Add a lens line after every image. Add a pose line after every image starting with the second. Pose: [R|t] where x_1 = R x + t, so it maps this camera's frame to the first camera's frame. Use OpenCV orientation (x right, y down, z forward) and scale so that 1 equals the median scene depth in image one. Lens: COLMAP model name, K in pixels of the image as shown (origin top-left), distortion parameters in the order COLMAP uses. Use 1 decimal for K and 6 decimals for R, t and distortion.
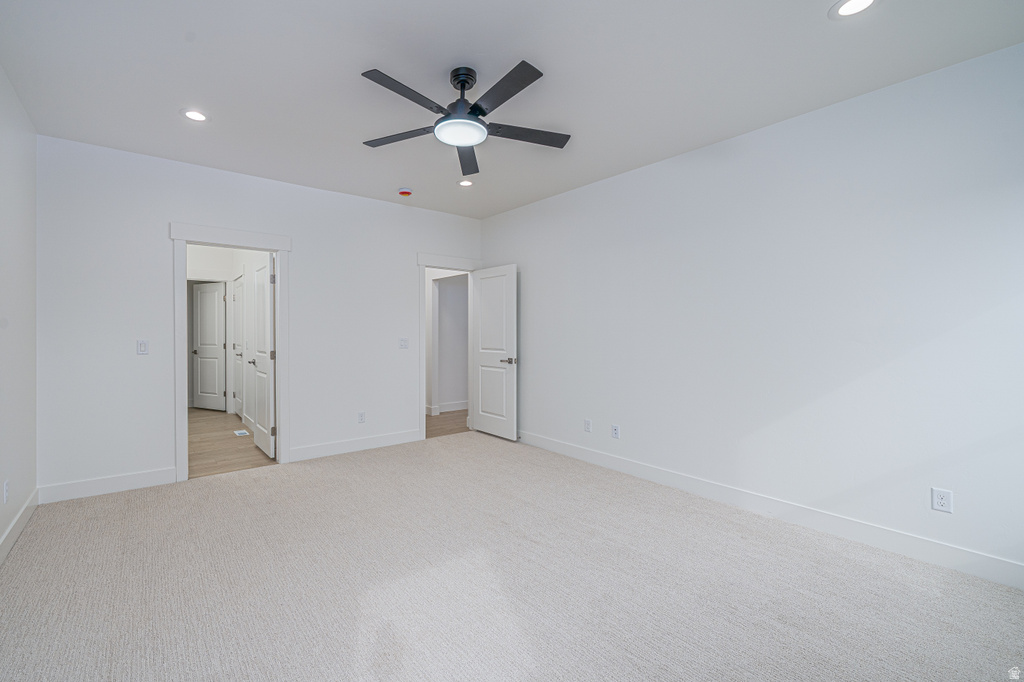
lens RADIAL K [[381.1, 0, 500.6], [0, 381.1, 341.3], [0, 0, 1]] dist [-0.002024, -0.000177]
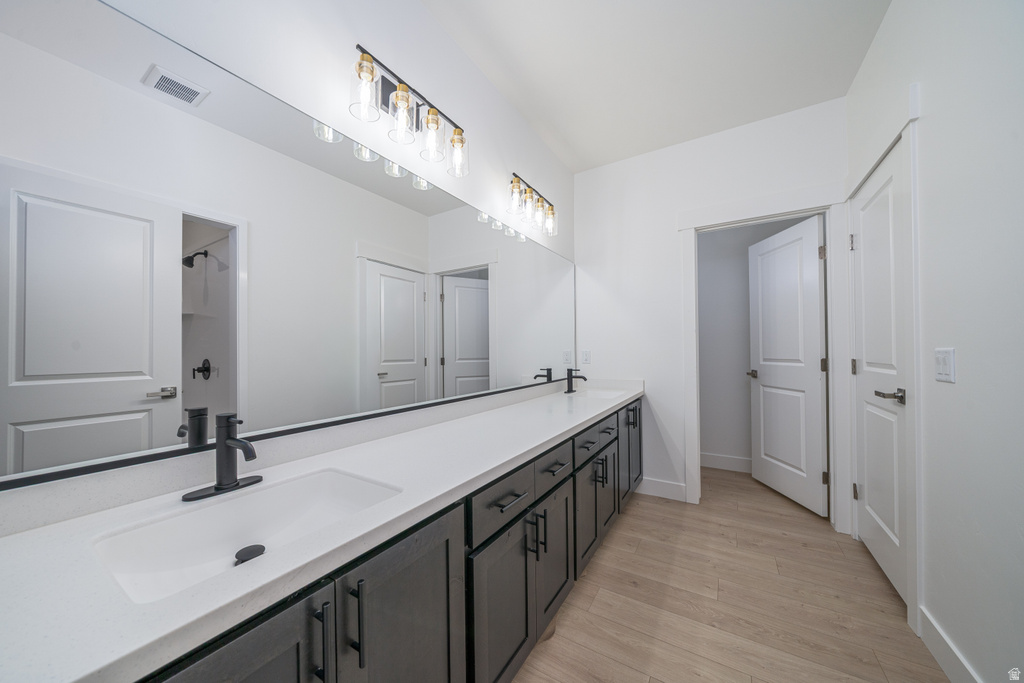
lens RADIAL K [[347.9, 0, 500.7], [0, 347.9, 349.2], [0, 0, 1]] dist [-0.002130, 0.000091]
pose [[0.349712, 0.007431, -0.936828, -0.490103], [0.004056, 0.999947, 0.009445, -0.009601], [0.936849, -0.007103, 0.349663, 0.530495]]
